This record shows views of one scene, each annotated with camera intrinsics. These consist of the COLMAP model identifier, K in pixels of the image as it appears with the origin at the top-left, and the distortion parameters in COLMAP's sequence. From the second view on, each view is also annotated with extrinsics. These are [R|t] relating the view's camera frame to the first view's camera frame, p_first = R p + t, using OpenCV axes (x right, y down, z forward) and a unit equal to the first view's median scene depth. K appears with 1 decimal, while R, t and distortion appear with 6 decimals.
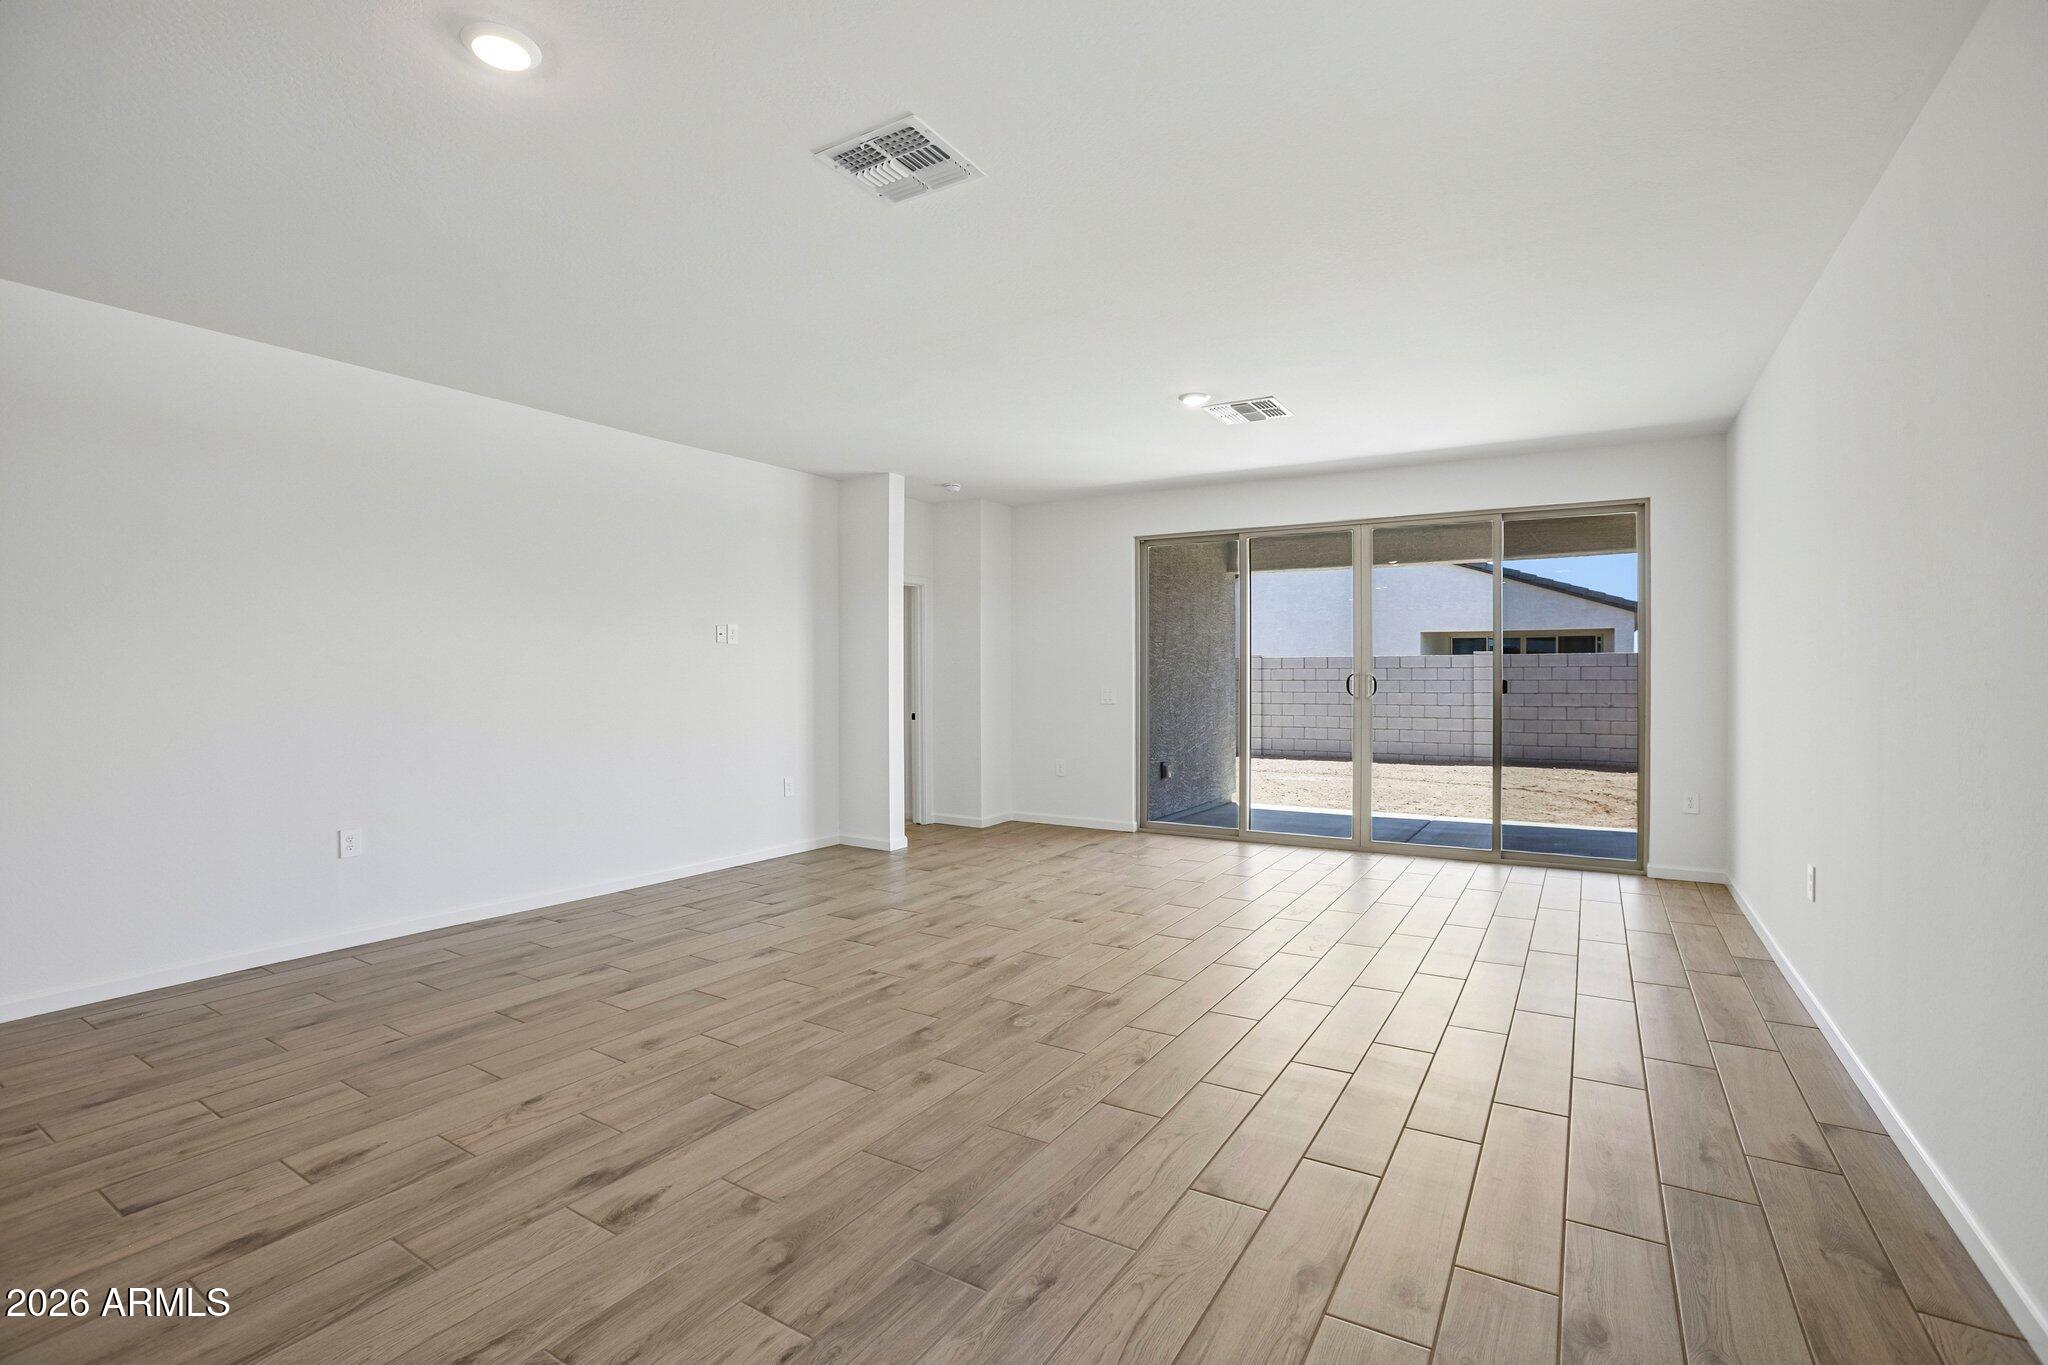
lens RADIAL K [[938.9, 0, 1024.0], [0, 938.9, 682.5], [0, 0, 1]] dist [-0.074737, 0.024119]
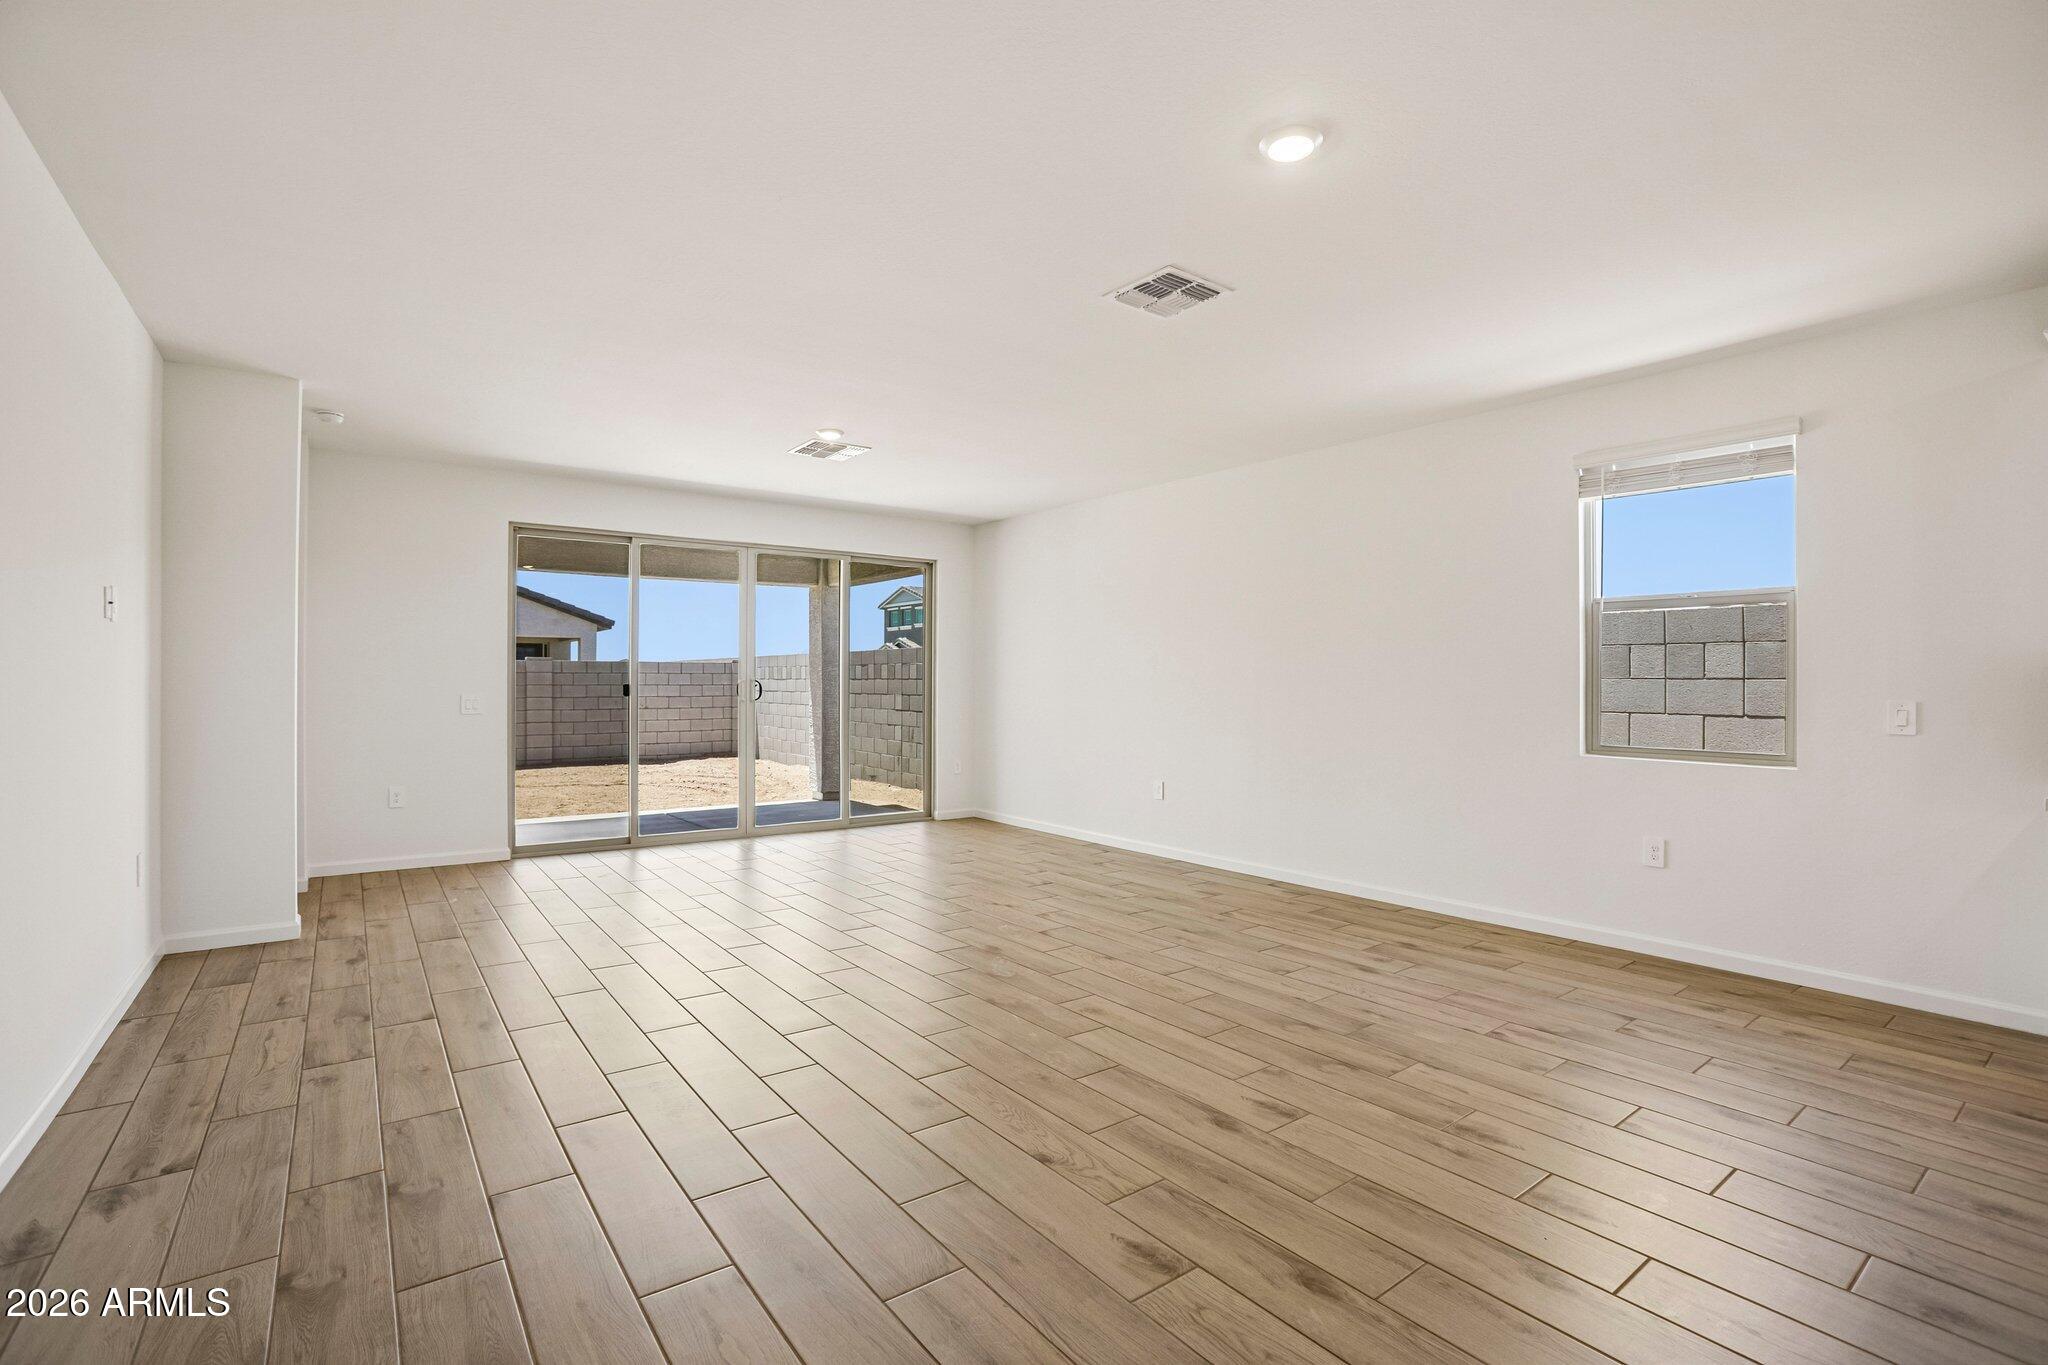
lens RADIAL K [[938.9, 0, 1024.0], [0, 938.9, 682.5], [0, 0, 1]] dist [-0.074737, 0.024119]
pose [[0.361600, 0.000609, 0.932333, -1.049184], [0.003887, 0.999990, -0.002161, -0.004665], [-0.932325, 0.004406, 0.361594, 0.517682]]
